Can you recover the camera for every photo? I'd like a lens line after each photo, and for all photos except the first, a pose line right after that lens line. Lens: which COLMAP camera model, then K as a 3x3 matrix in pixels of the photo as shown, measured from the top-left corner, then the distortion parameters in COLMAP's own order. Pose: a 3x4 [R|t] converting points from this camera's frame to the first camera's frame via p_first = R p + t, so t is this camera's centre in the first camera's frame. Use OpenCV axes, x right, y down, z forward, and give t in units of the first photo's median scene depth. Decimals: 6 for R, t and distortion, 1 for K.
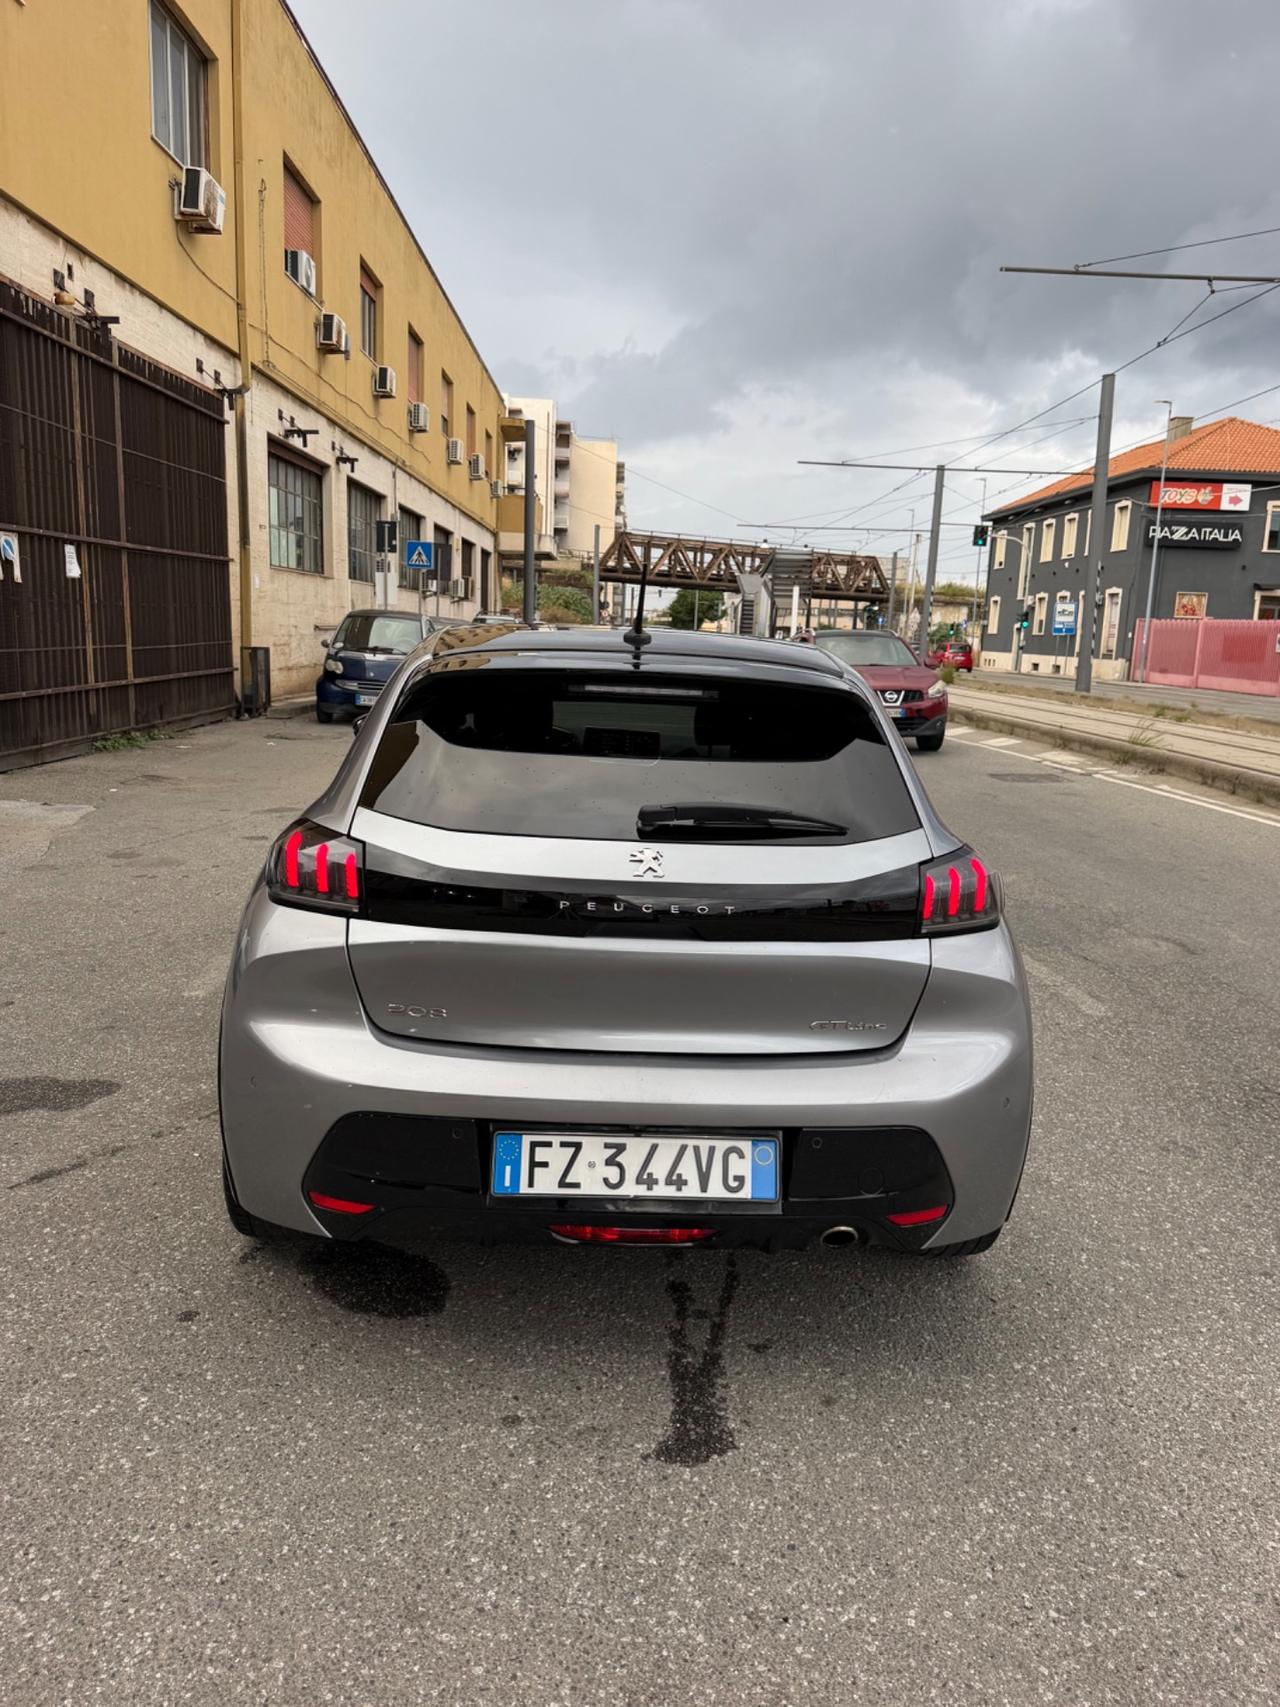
lens RADIAL K [[1193.8, 0, 633.6], [0, 1193.8, 849.0], [0, 0, 1]] dist [0.087867, -0.123581]
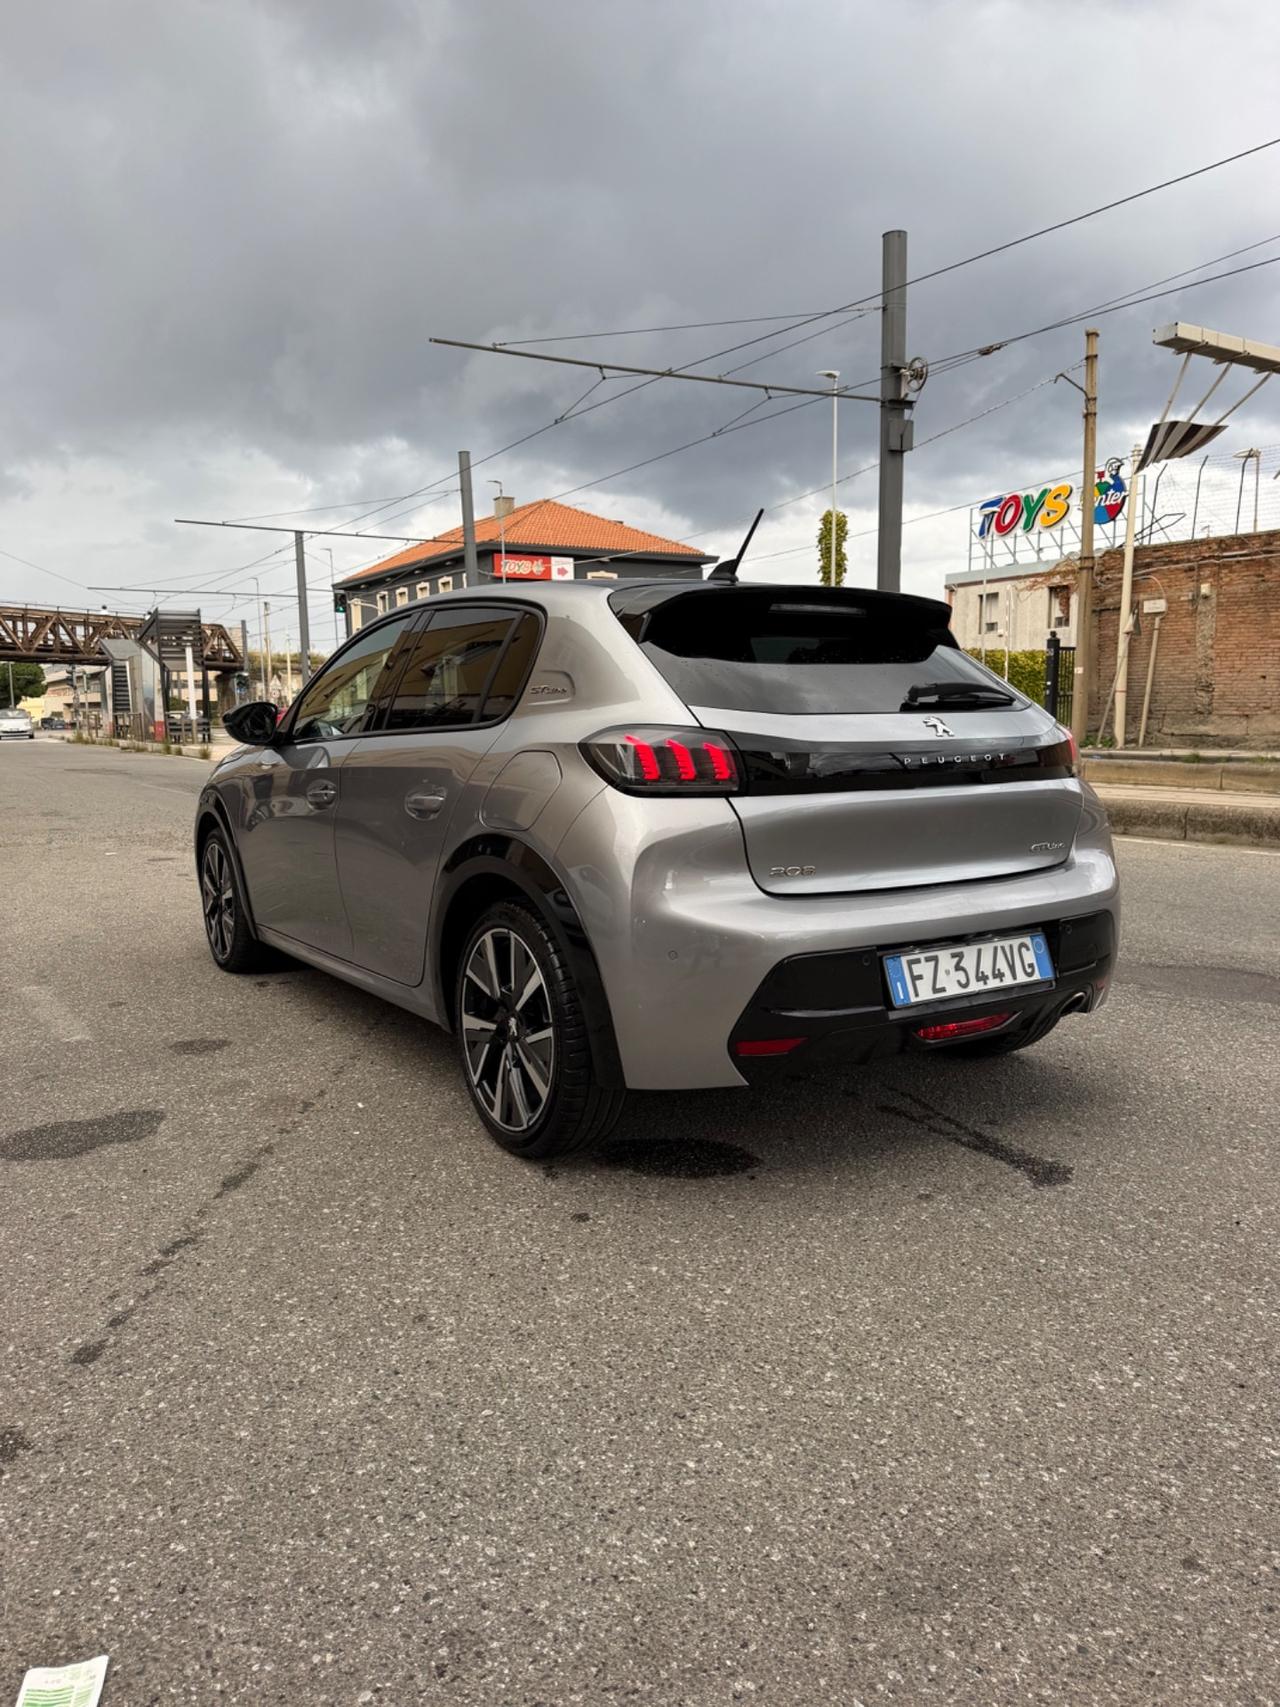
lens RADIAL K [[1203.6, 0, 640.0], [0, 1203.6, 853.5], [0, 0, 1]] dist [0.067450, -0.098311]
pose [[0.861002, -0.109115, 0.496760, -0.141306], [0.135760, 0.990583, -0.017719, 0.019278], [-0.490148, 0.082697, 0.867707, 0.011987]]
